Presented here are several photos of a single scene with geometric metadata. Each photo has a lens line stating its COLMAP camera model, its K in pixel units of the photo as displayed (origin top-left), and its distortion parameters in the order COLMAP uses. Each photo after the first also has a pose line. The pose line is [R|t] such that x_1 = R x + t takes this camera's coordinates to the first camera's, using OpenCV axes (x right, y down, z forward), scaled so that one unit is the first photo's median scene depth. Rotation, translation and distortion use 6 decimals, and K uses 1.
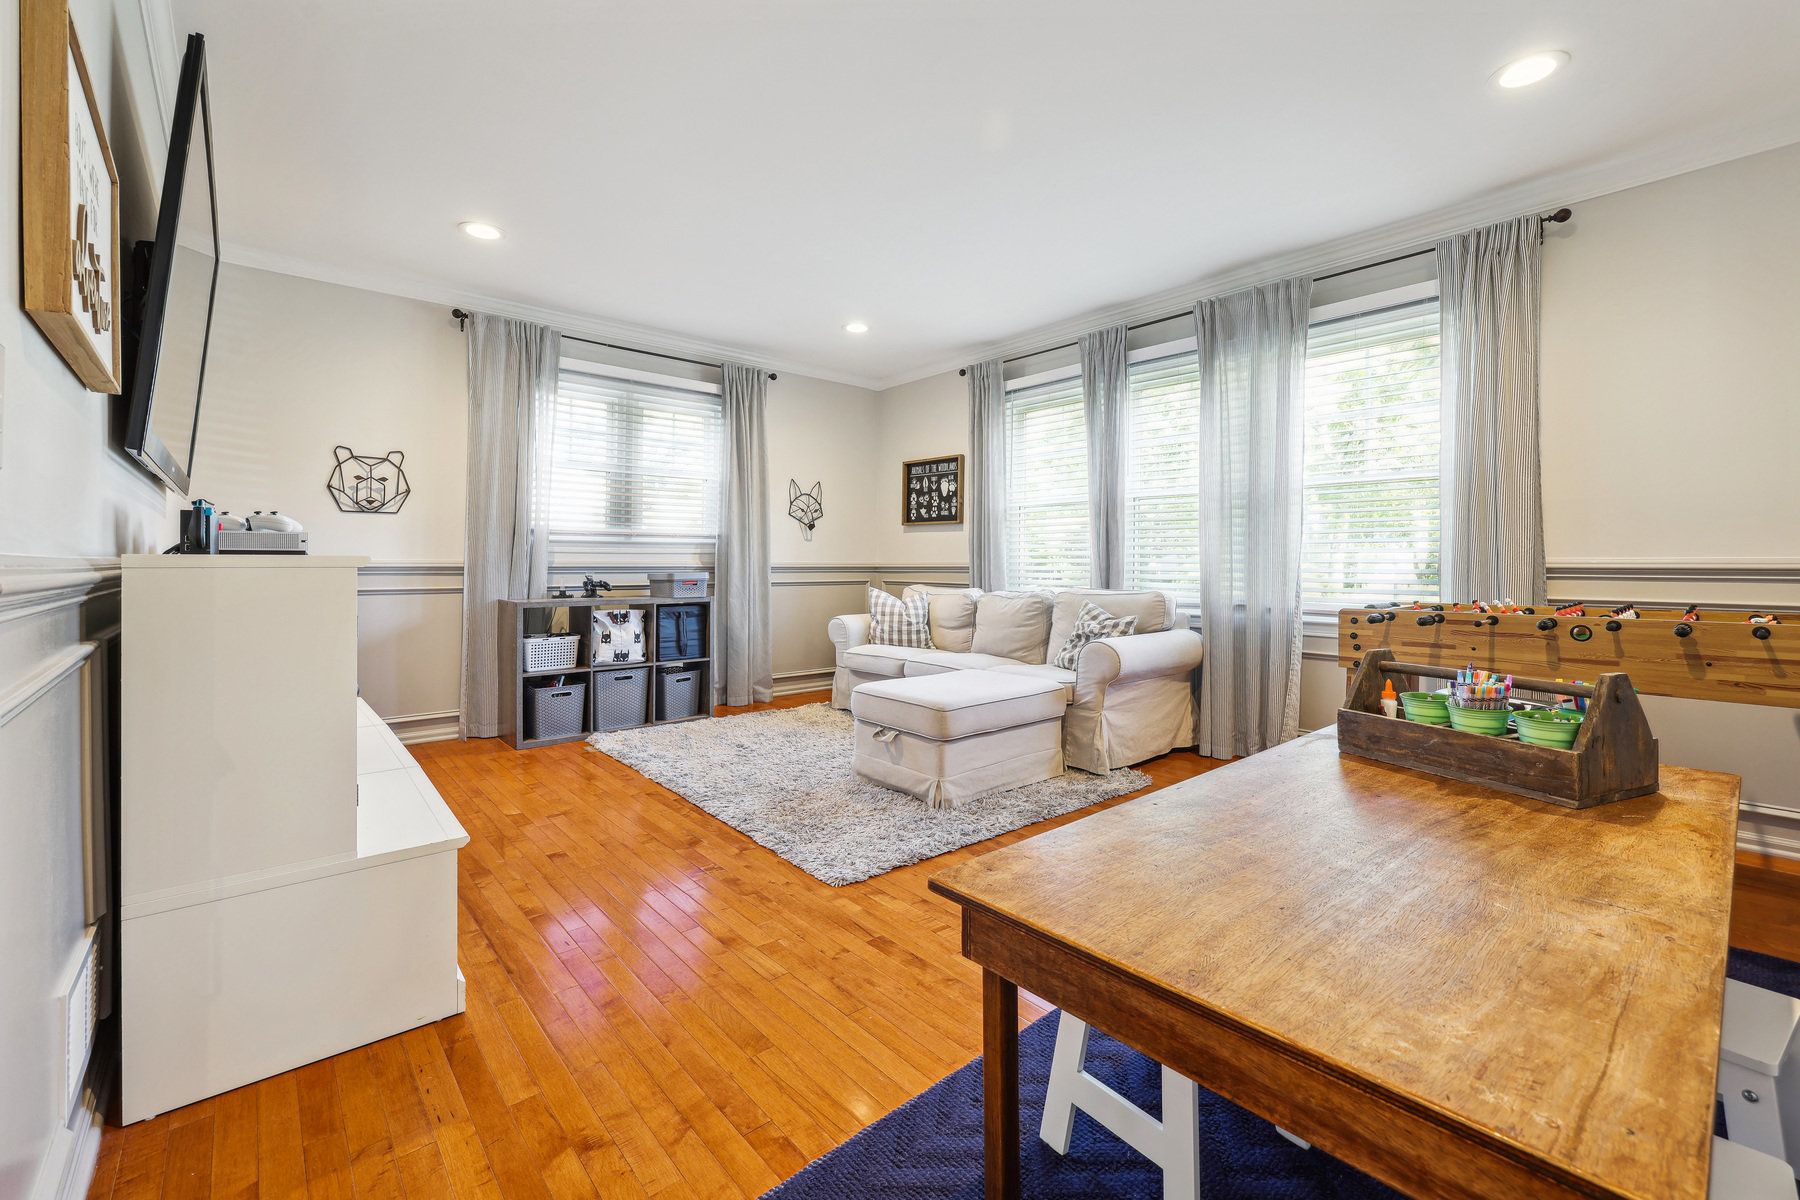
lens RADIAL K [[738.9, 0, 904.6], [0, 738.9, 568.0], [0, 0, 1]] dist [0.001072, 0.000180]
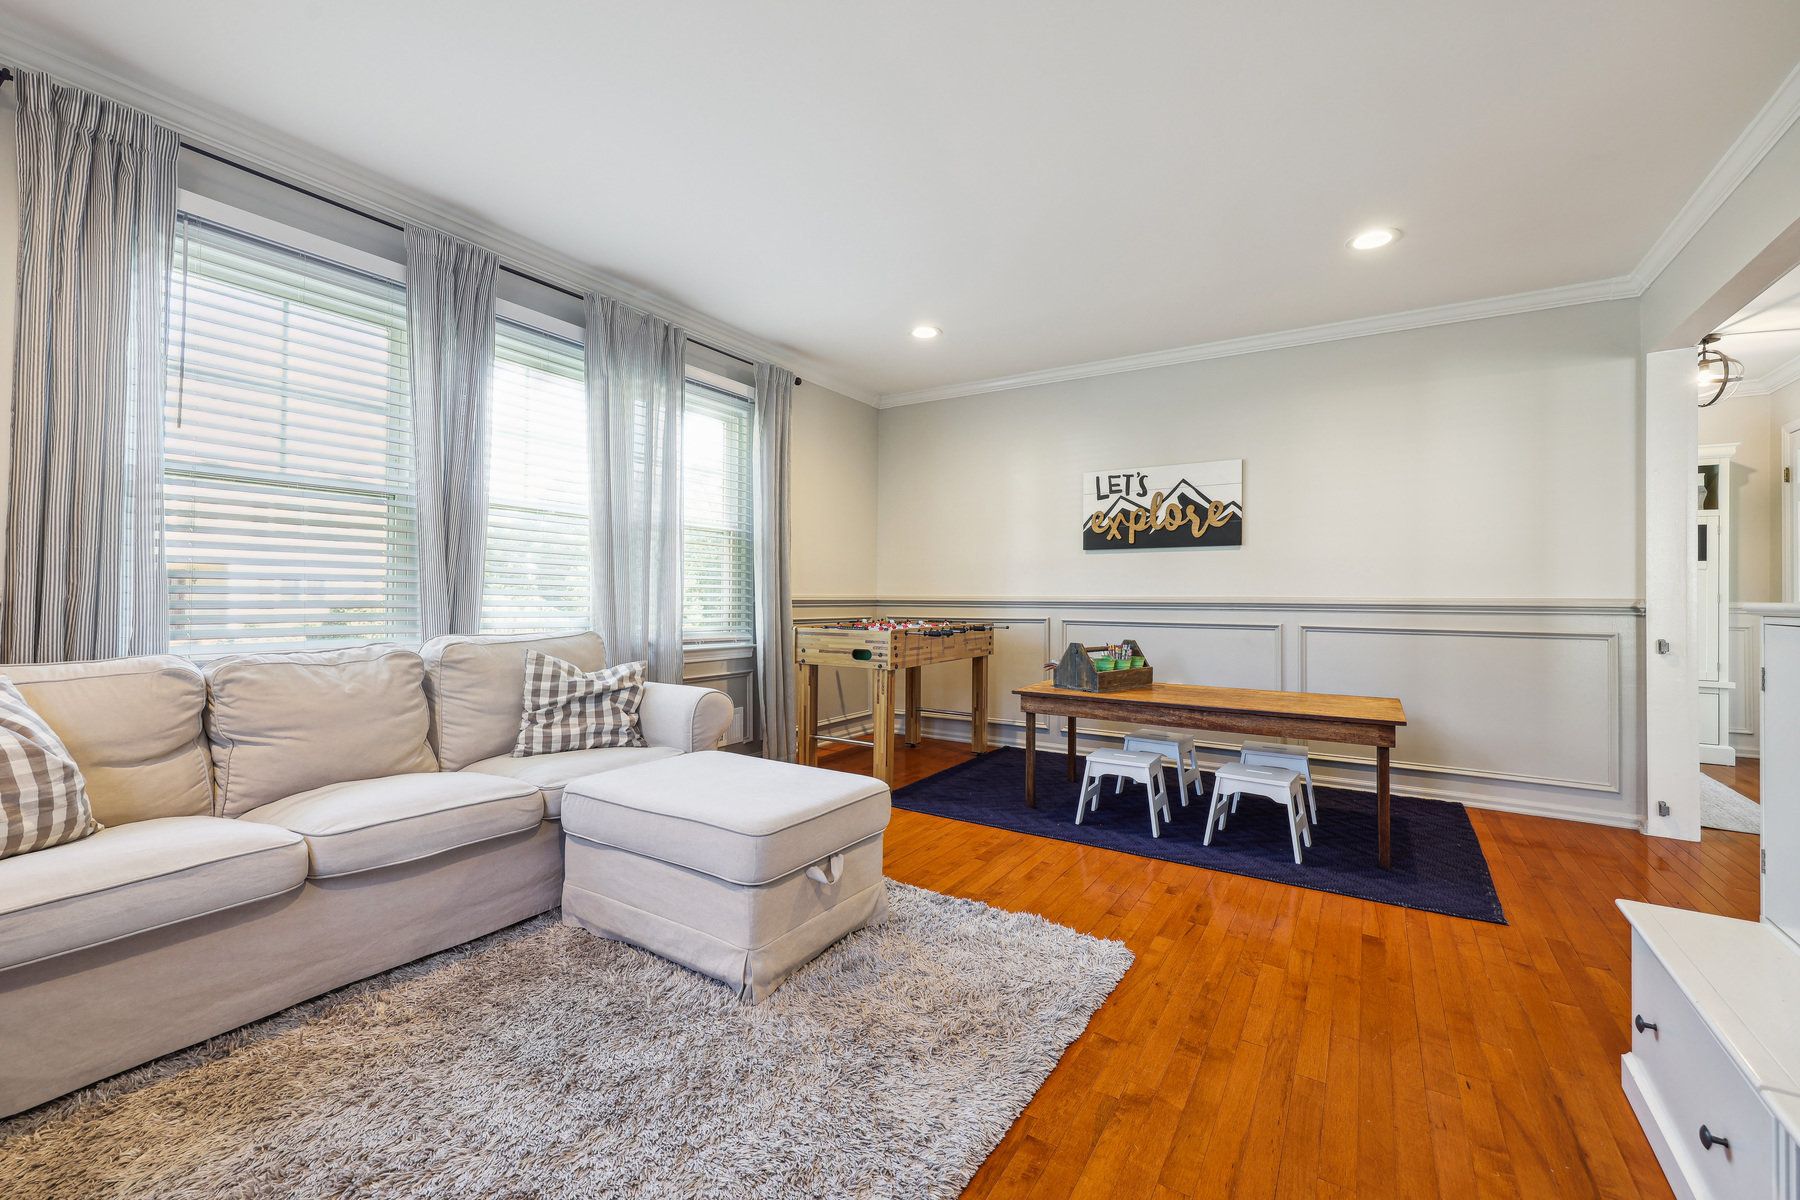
lens RADIAL K [[738.9, 0, 901.6], [0, 738.9, 591.5], [0, 0, 1]] dist [0.001072, 0.000180]
pose [[-0.275315, 0.008719, 0.961315, -0.681918], [-0.001305, 0.999955, -0.009443, -0.005339], [-0.961353, -0.003854, -0.275291, 1.167356]]
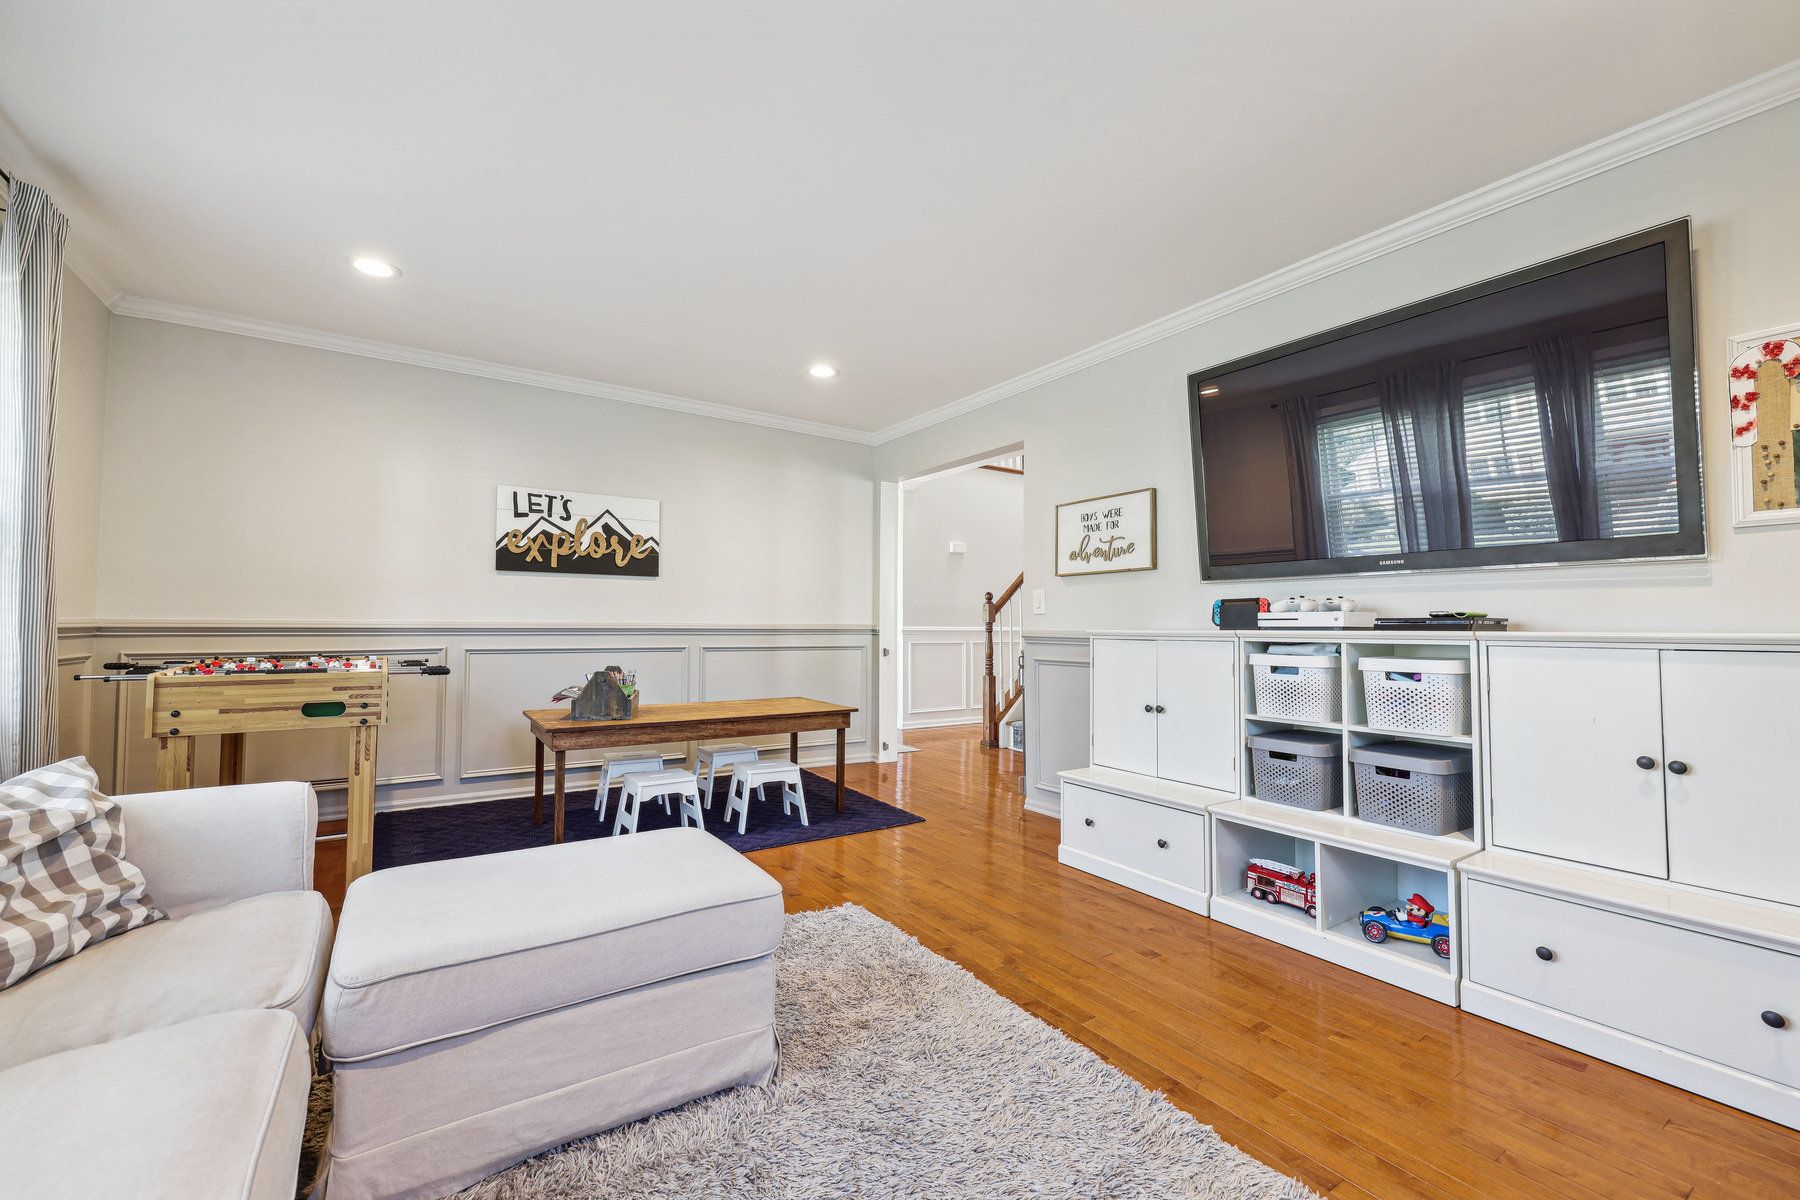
lens RADIAL K [[738.9, 0, 896.7], [0, 738.9, 600.6], [0, 0, 1]] dist [0.001072, 0.000180]
pose [[-0.991150, 0.000088, 0.132749, -0.236372], [-0.003746, 0.999583, -0.028633, -0.013345], [-0.132696, -0.028877, -0.990736, 1.642849]]
